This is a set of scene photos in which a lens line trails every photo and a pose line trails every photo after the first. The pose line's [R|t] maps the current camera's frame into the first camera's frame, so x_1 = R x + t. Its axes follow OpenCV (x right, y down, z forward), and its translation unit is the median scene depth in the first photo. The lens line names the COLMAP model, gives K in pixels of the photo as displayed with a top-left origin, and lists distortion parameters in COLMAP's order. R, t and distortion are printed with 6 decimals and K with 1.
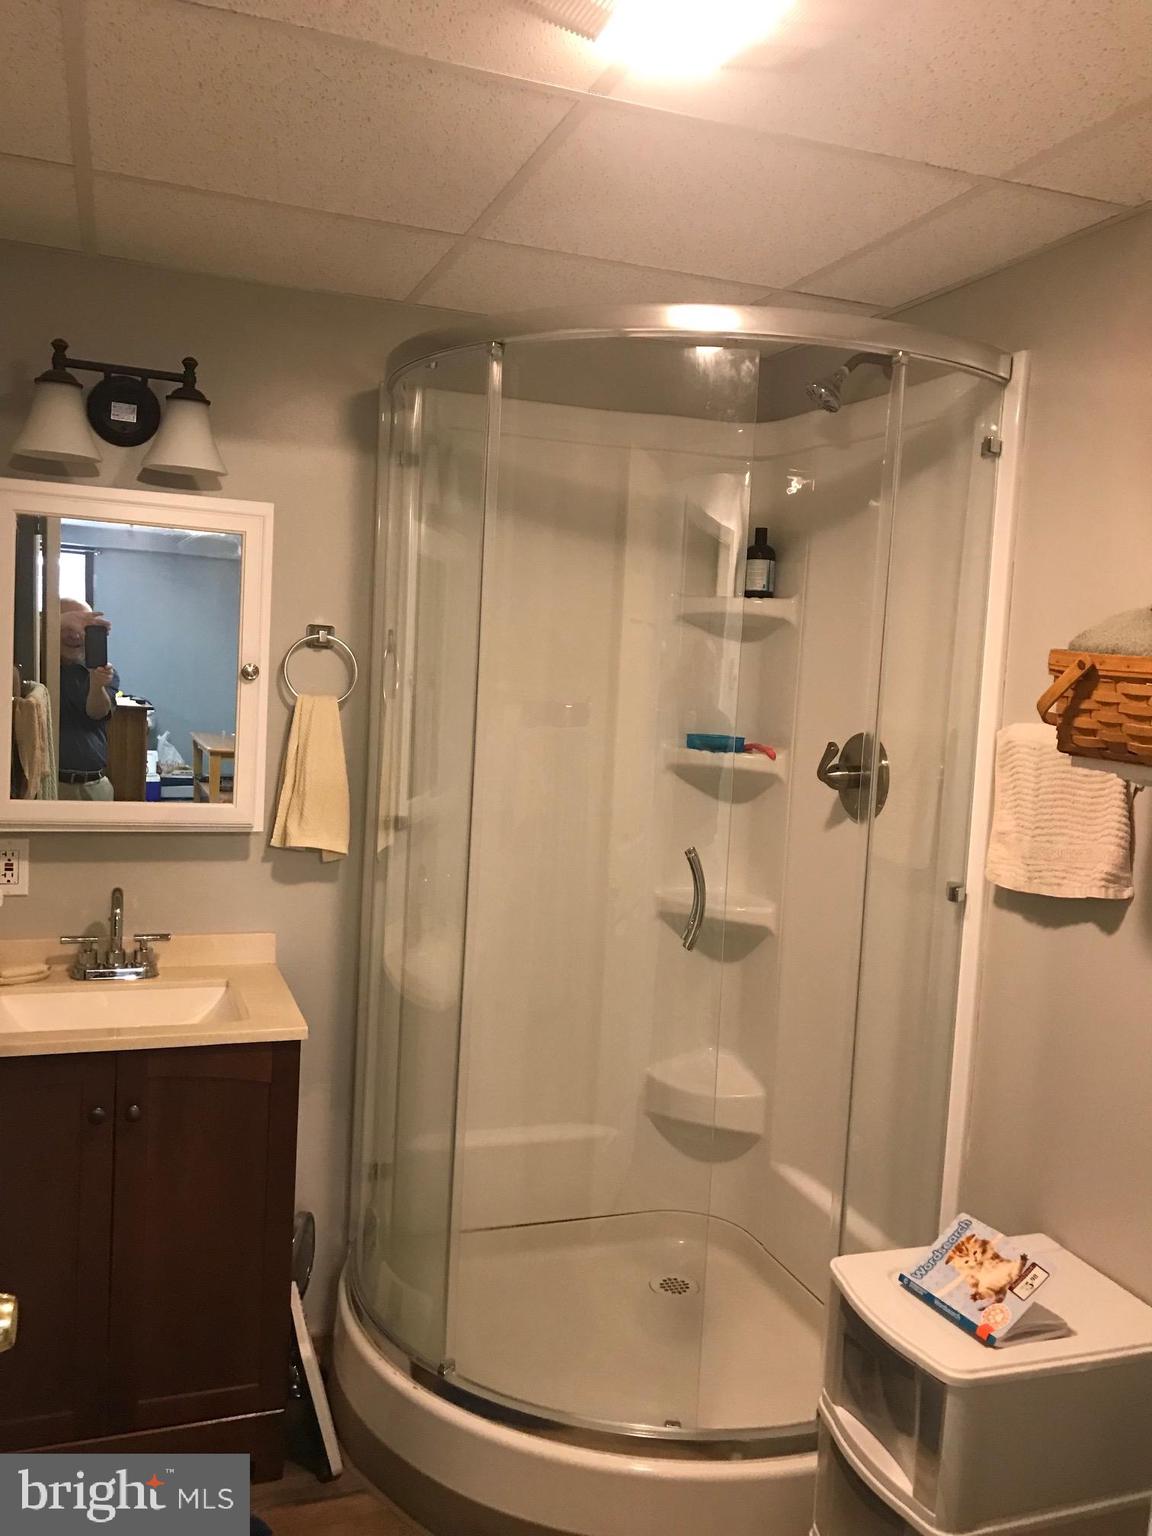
lens RADIAL K [[1266.0, 0, 581.0], [0, 1266.0, 771.1], [0, 0, 1]] dist [0.008483, 0.061786]
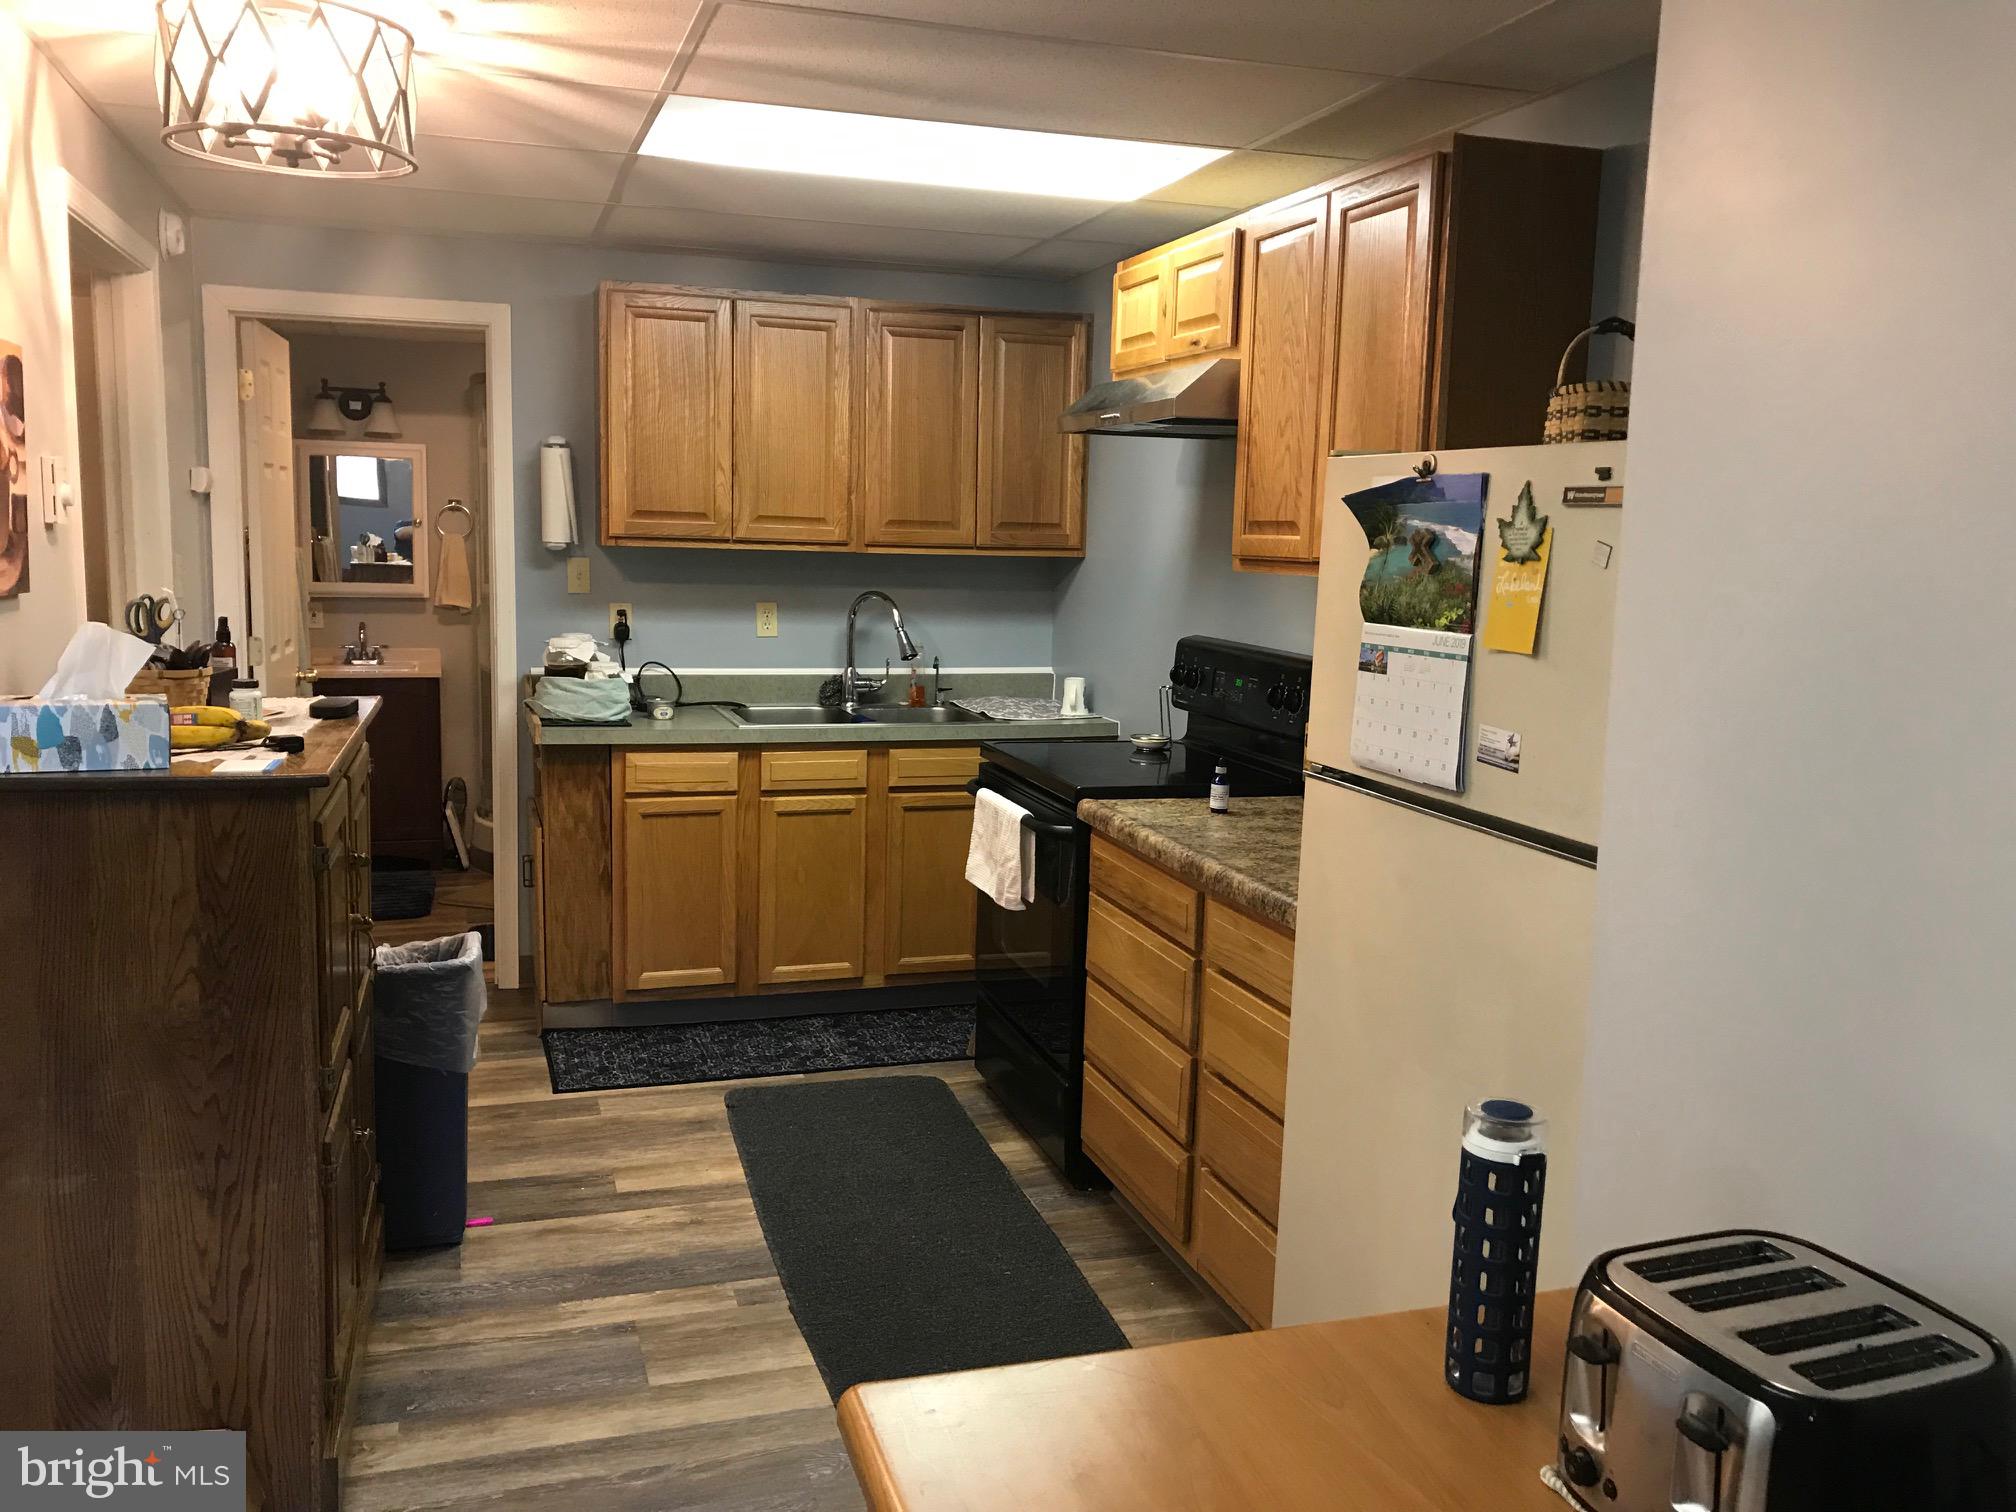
lens RADIAL K [[1661.7, 0, 1003.7], [0, 1661.7, 752.4], [0, 0, 1]] dist [0.008483, 0.061786]
pose [[0.999226, -0.021375, -0.033014, 0.819221], [0.023056, 0.998411, 0.051421, 0.189318], [0.031863, -0.052143, 0.998131, -1.822983]]
